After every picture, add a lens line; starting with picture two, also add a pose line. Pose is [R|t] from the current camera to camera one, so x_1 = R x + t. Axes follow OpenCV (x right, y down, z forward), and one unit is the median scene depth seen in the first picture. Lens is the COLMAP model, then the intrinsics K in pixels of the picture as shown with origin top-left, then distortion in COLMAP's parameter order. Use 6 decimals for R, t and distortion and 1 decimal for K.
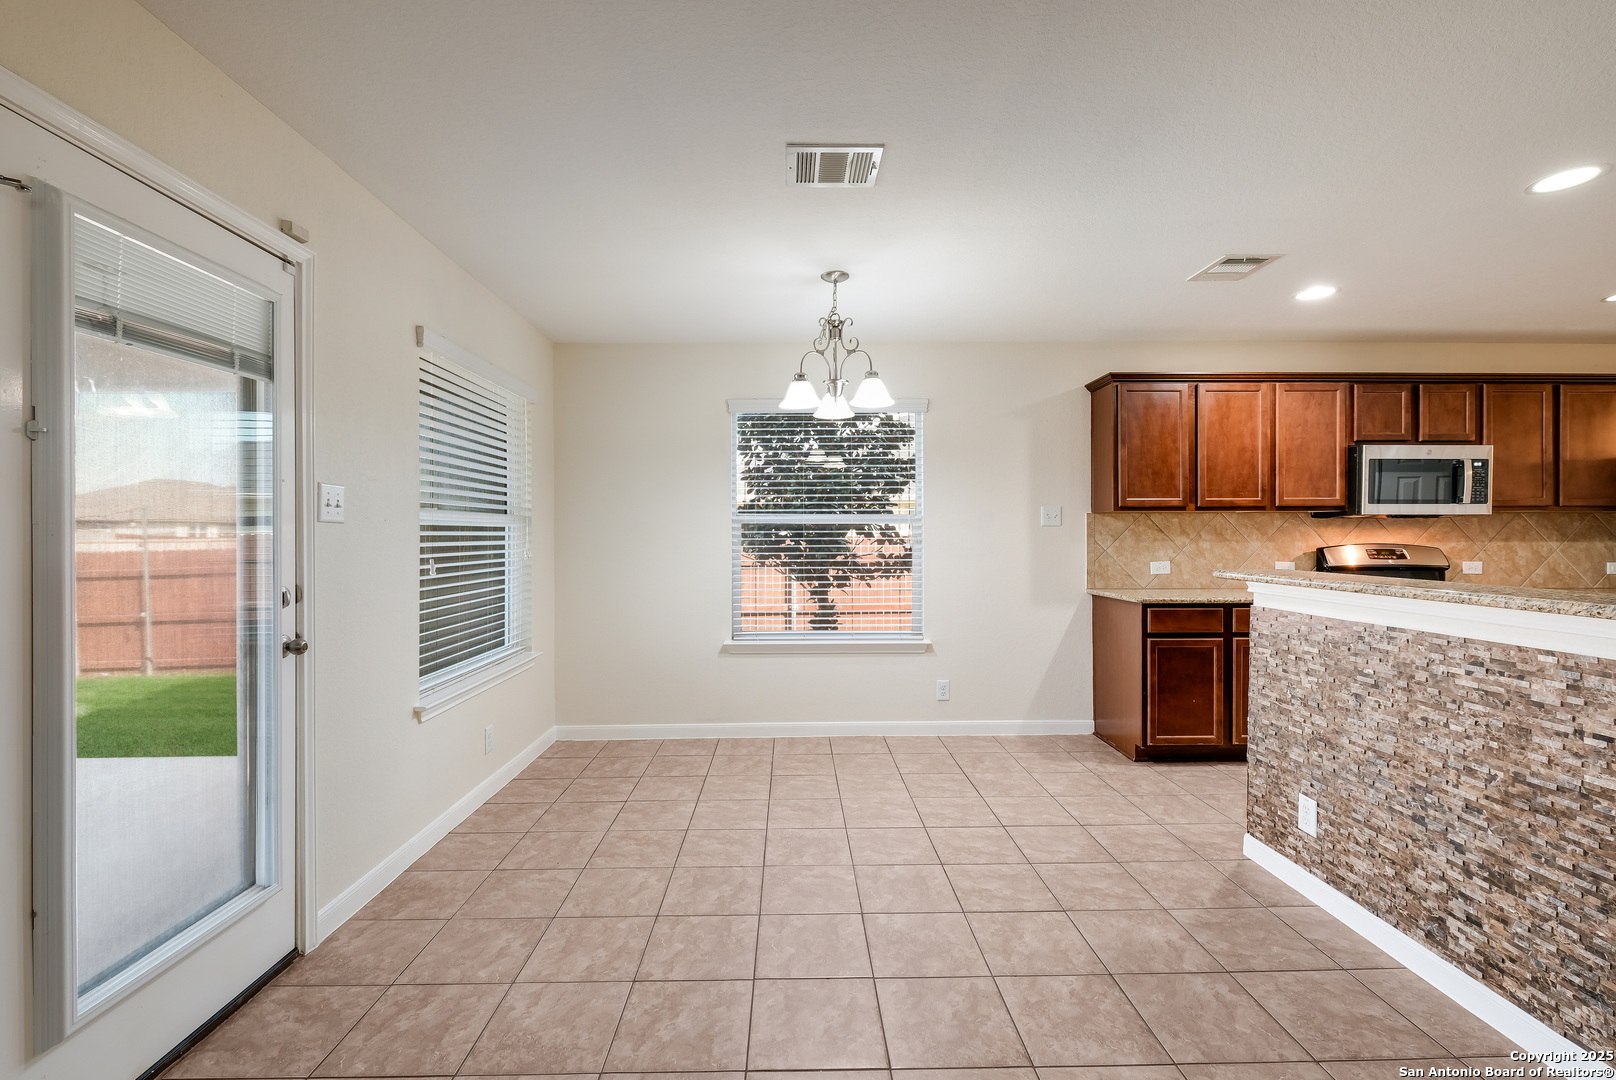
lens RADIAL K [[695.7, 0, 804.2], [0, 695.7, 537.4], [0, 0, 1]] dist [0.000764, 0.000303]
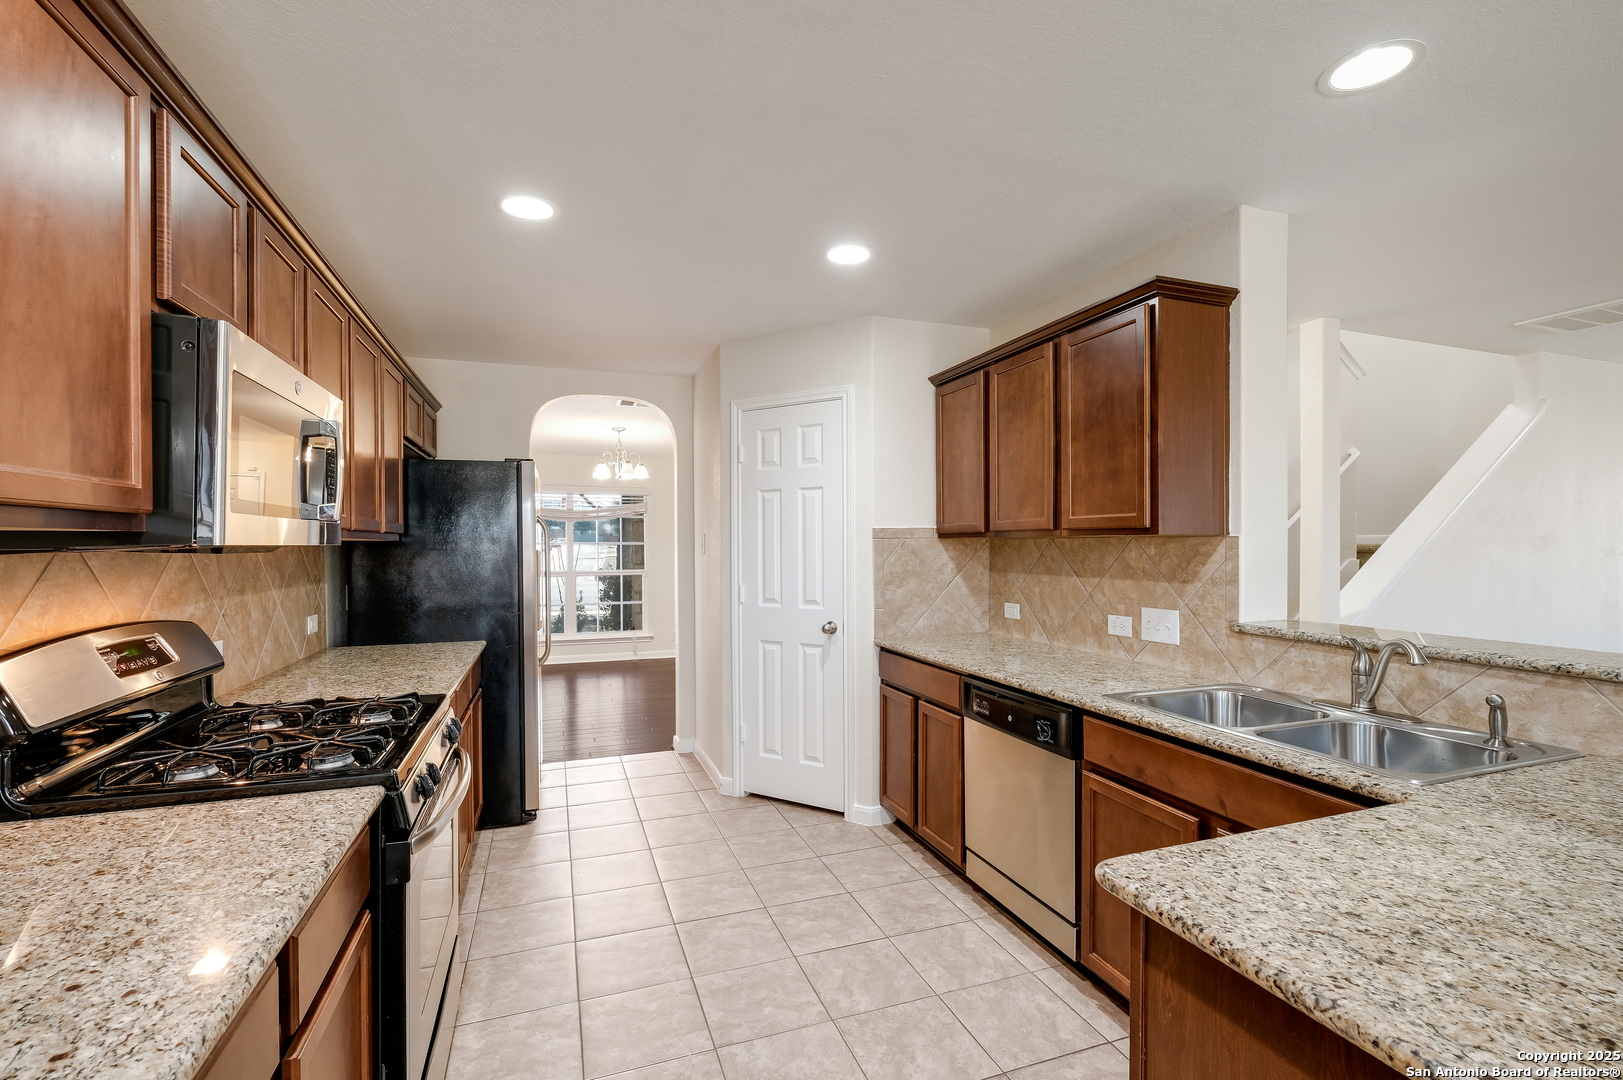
lens RADIAL K [[720.3, 0, 804.0], [0, 720.3, 545.8], [0, 0, 1]] dist [0.000124, -0.000003]
pose [[-0.316114, -0.000720, 0.948721, 0.406783], [0.005213, 0.999983, 0.002496, -0.031260], [-0.948707, 0.005735, -0.316105, 0.837237]]
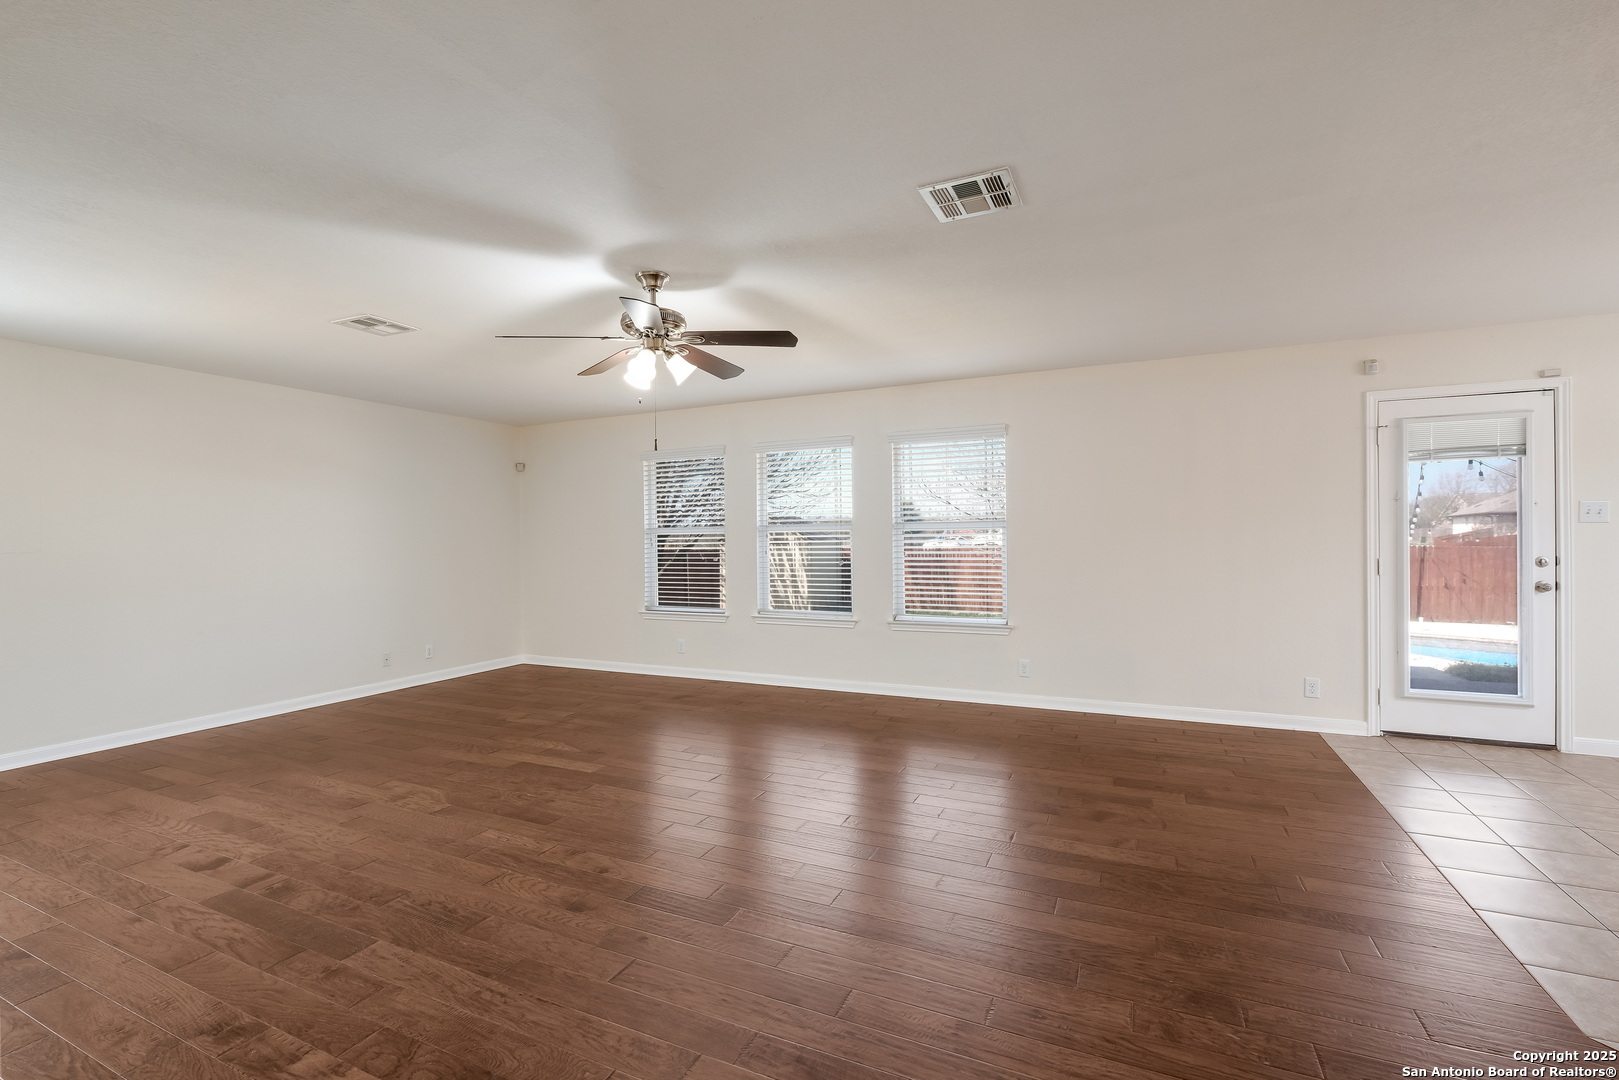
lens RADIAL K [[717.6, 0, 805.8], [0, 717.6, 542.4], [0, 0, 1]] dist [-0.005618, -0.000616]
pose [[-0.439263, 0.011064, -0.898290, 0.972975], [0.009368, 0.999926, 0.007734, -0.002474], [0.898310, -0.005018, -0.439334, 0.006387]]
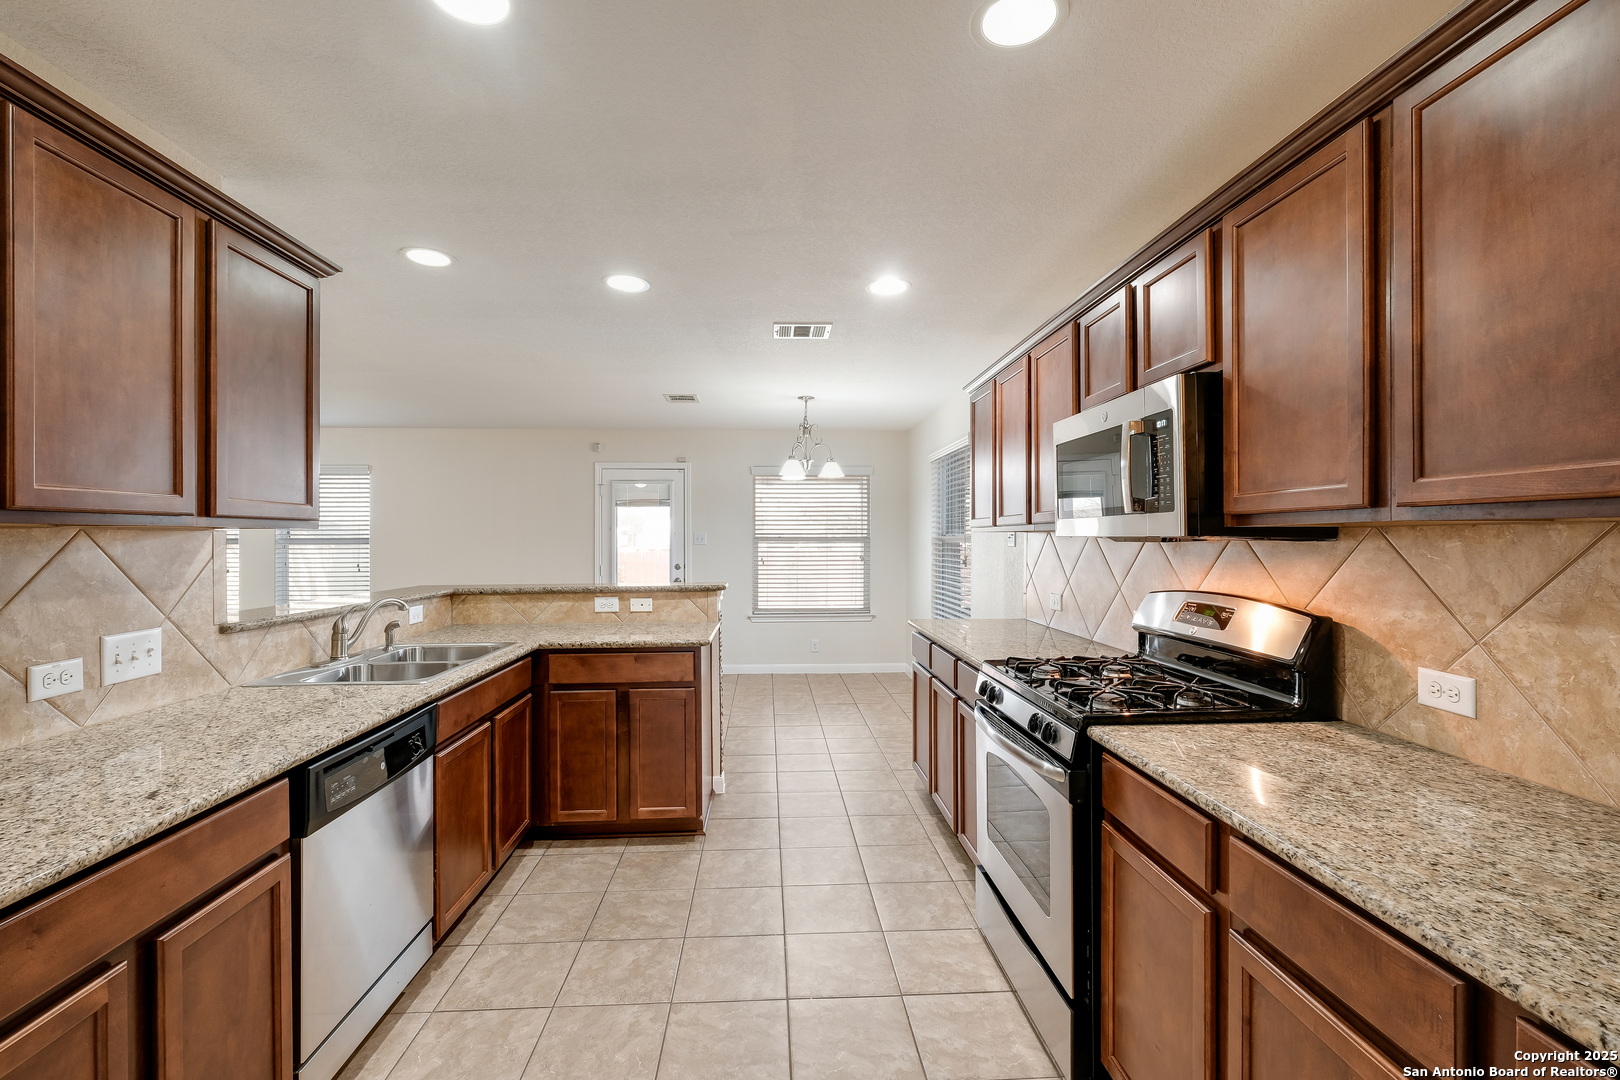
lens RADIAL K [[707.1, 0, 807.8], [0, 707.1, 538.8], [0, 0, 1]] dist [0.001292, -0.000222]
pose [[0.041516, 0.003191, -0.999133, 1.381217], [-0.001019, 0.999995, 0.003151, -0.031680], [0.999137, 0.000888, 0.041519, 0.737587]]
